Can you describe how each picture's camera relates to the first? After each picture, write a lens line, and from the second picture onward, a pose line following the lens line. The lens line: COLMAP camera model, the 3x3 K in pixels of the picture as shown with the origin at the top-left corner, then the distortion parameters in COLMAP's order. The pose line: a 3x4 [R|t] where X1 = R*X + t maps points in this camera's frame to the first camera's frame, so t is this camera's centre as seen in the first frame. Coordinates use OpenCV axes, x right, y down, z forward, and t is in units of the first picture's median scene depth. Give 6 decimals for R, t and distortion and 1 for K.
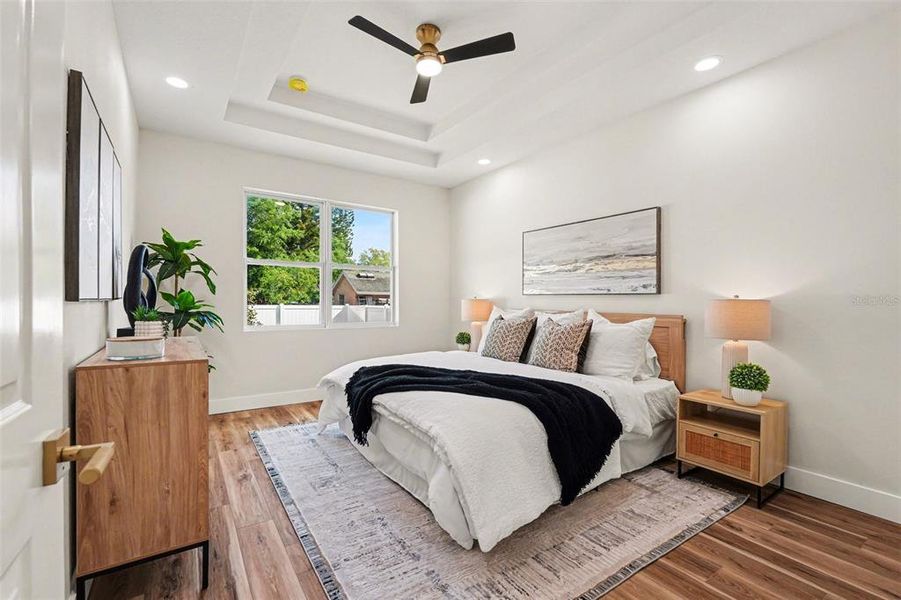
lens RADIAL K [[393.3, 0, 447.6], [0, 393.3, 307.9], [0, 0, 1]] dist [0.000045, 0.000152]
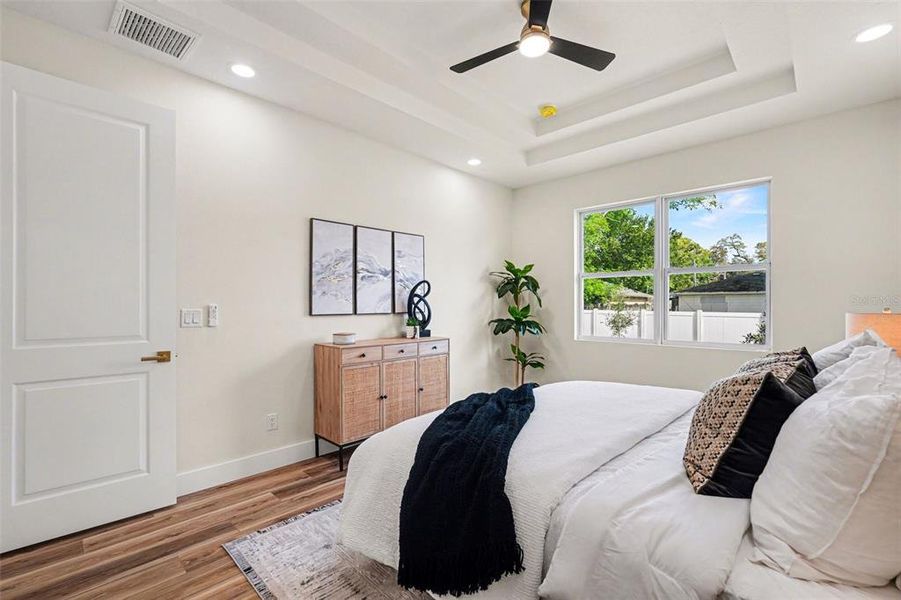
lens RADIAL K [[393.3, 0, 447.6], [0, 393.3, 307.9], [0, 0, 1]] dist [0.000045, 0.000152]
pose [[0.221125, -0.000732, -0.975245, 0.550182], [-0.017583, 0.999834, -0.004738, -0.022914], [0.975087, 0.018195, 0.221075, 0.465017]]
